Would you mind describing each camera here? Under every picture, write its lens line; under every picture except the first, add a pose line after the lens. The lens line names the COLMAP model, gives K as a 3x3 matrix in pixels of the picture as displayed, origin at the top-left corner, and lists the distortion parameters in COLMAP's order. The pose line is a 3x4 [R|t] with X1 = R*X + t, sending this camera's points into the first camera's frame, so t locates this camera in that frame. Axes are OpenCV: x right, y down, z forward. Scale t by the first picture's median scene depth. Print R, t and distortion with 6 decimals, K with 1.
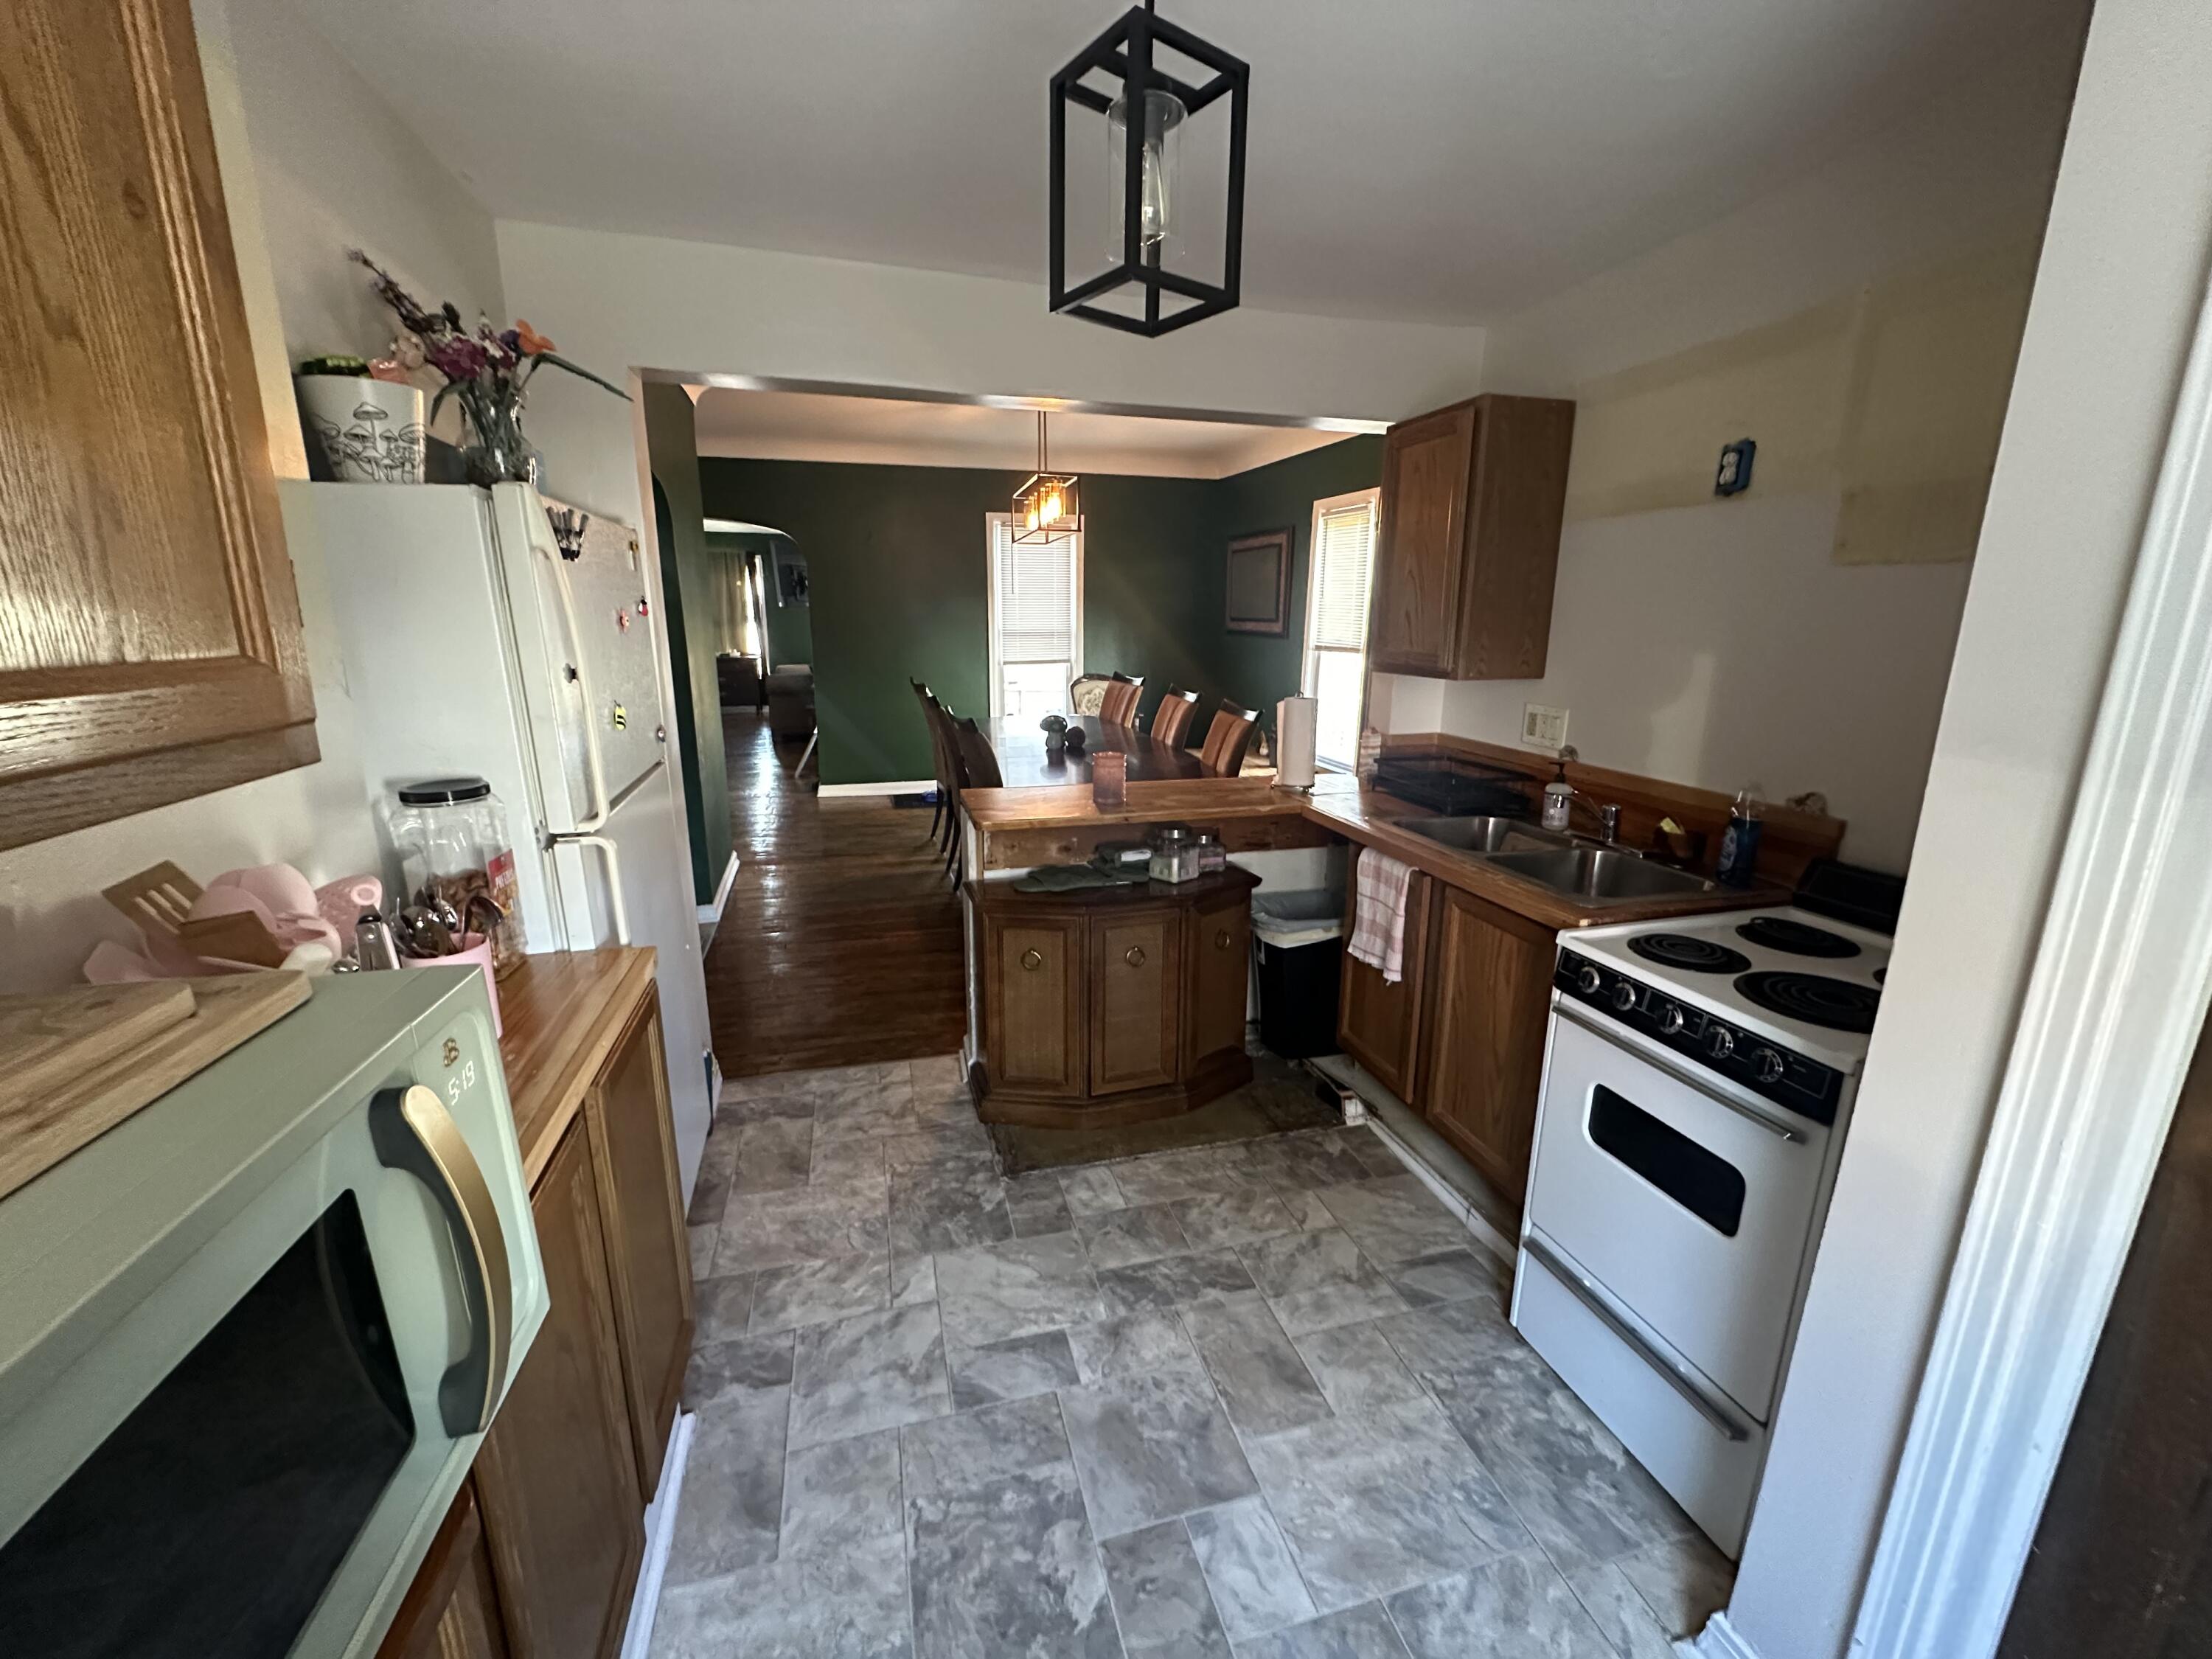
lens RADIAL K [[886.2, 0, 1101.6], [0, 886.2, 833.4], [0, 0, 1]] dist [0.000002, -0.000027]
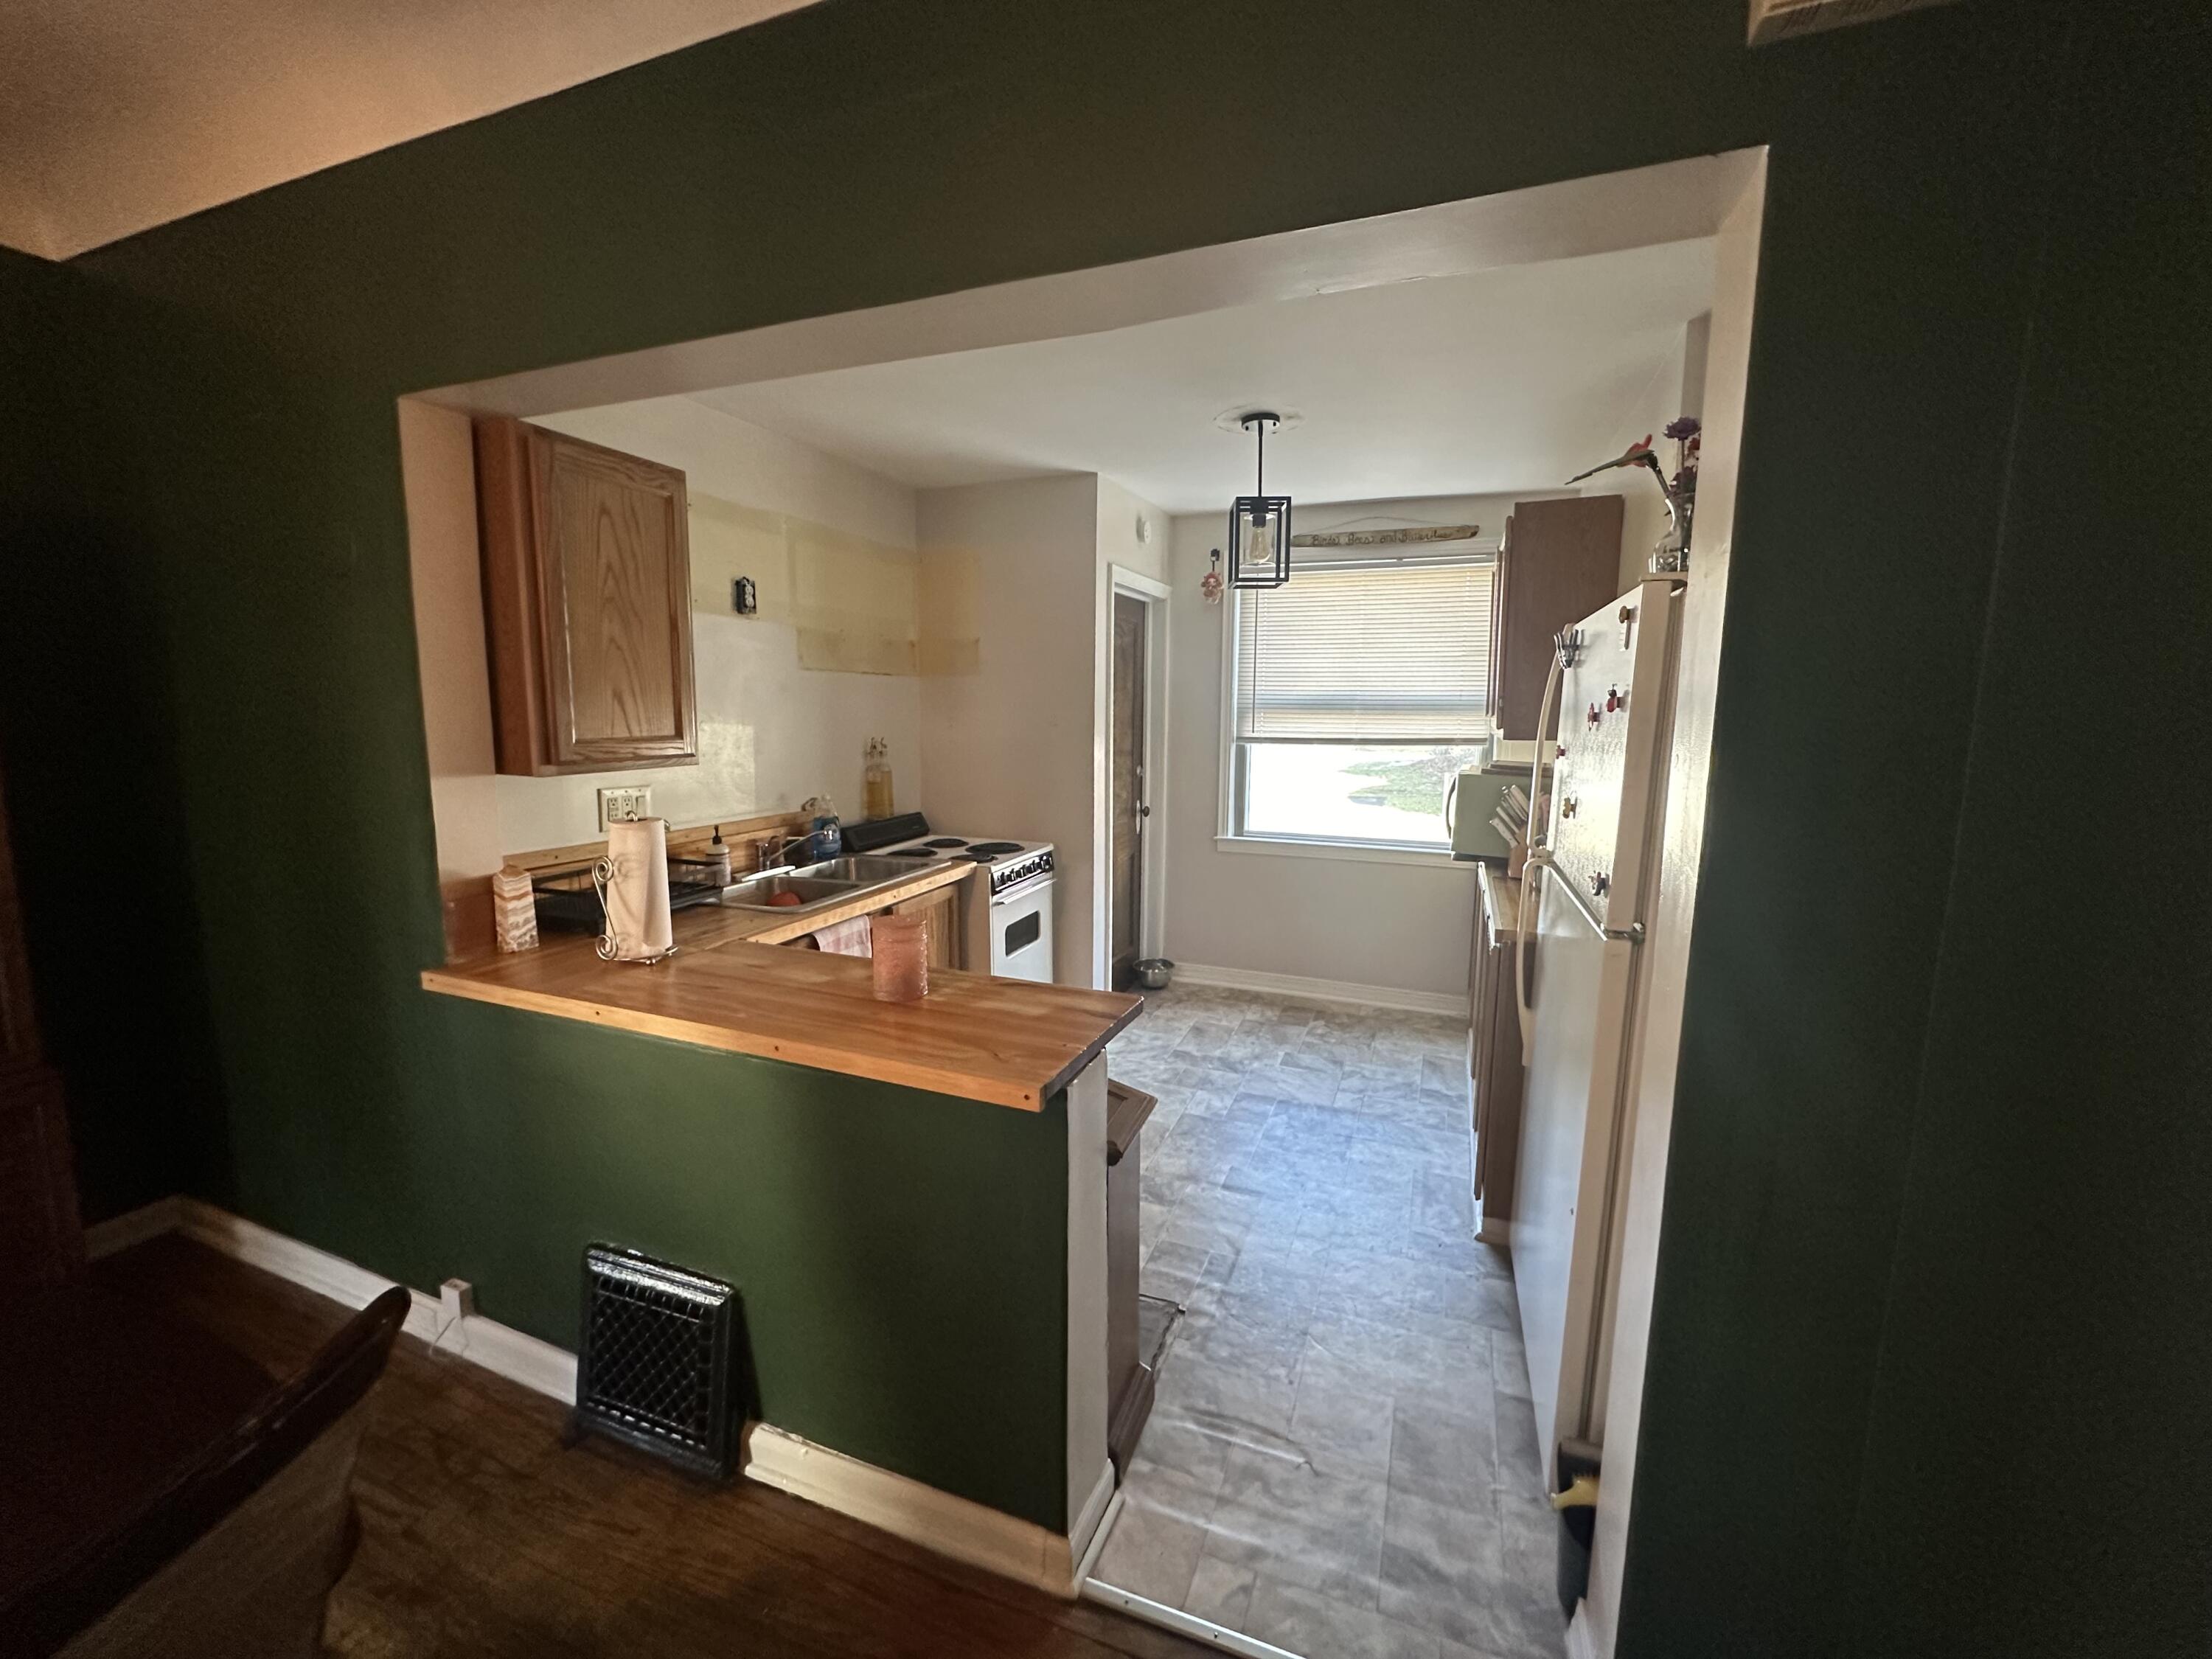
lens RADIAL K [[886.2, 0, 1102.9], [0, 886.2, 822.0], [0, 0, 1]] dist [0.000002, -0.000027]
pose [[-0.803458, -0.087712, 0.588865, -0.850265], [0.131513, 0.938508, 0.319229, -0.625050], [-0.580655, 0.333930, -0.742516, 2.555397]]
